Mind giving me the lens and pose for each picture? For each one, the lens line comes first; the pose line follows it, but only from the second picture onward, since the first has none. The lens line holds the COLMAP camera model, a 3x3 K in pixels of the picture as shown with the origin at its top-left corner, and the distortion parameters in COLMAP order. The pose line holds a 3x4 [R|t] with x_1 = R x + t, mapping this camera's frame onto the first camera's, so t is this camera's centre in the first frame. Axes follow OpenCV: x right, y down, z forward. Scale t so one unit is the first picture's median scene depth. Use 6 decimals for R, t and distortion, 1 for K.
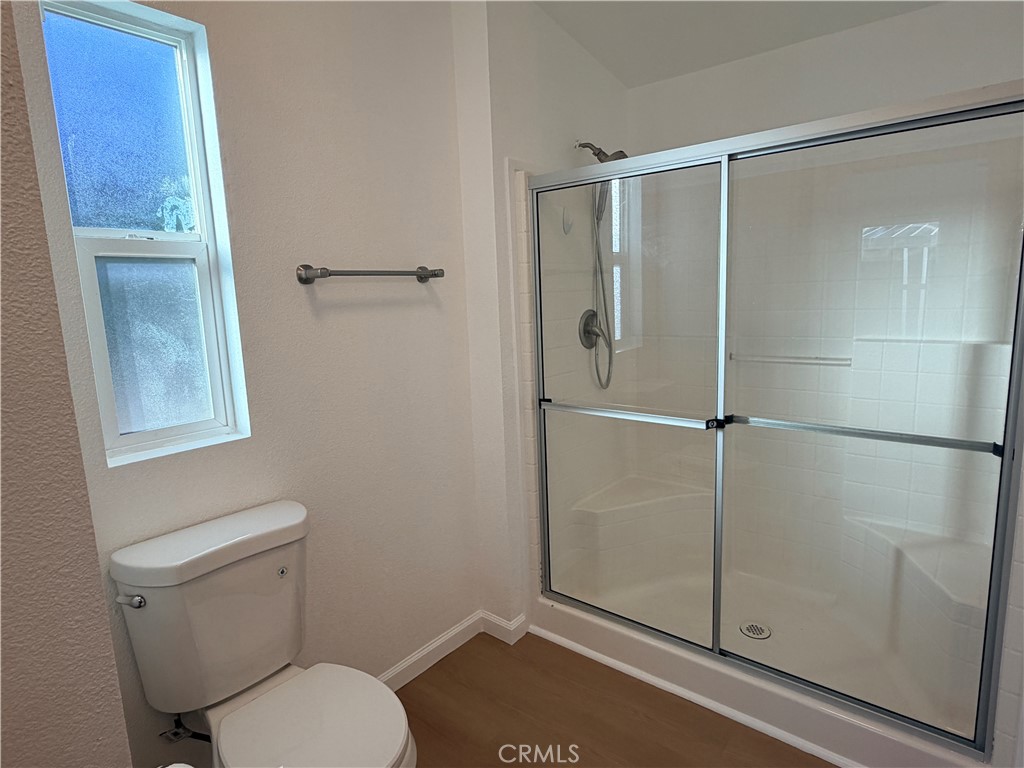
lens RADIAL K [[574.0, 0, 508.1], [0, 574.0, 381.2], [0, 0, 1]] dist [0.001878, -0.001000]
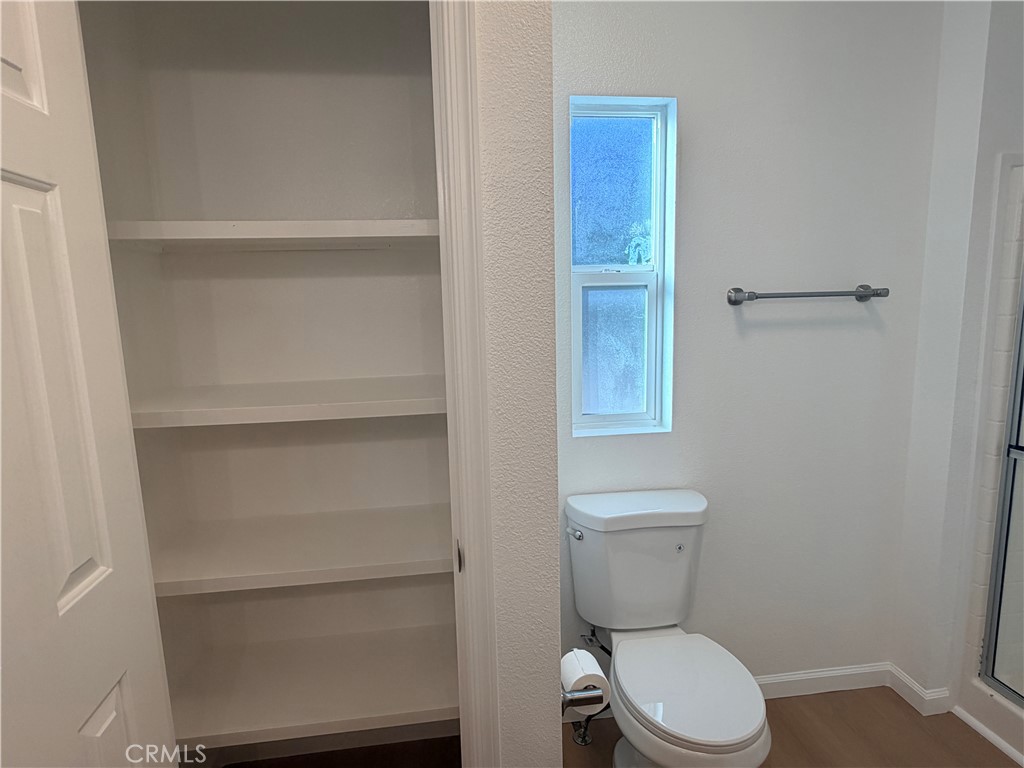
lens RADIAL K [[574.0, 0, 508.1], [0, 574.0, 381.2], [0, 0, 1]] dist [0.001878, -0.001000]
pose [[0.731397, 0.113769, -0.672395, 0.104314], [-0.107567, 0.992889, 0.050990, -0.034494], [0.673415, 0.035034, 0.738434, -0.132267]]
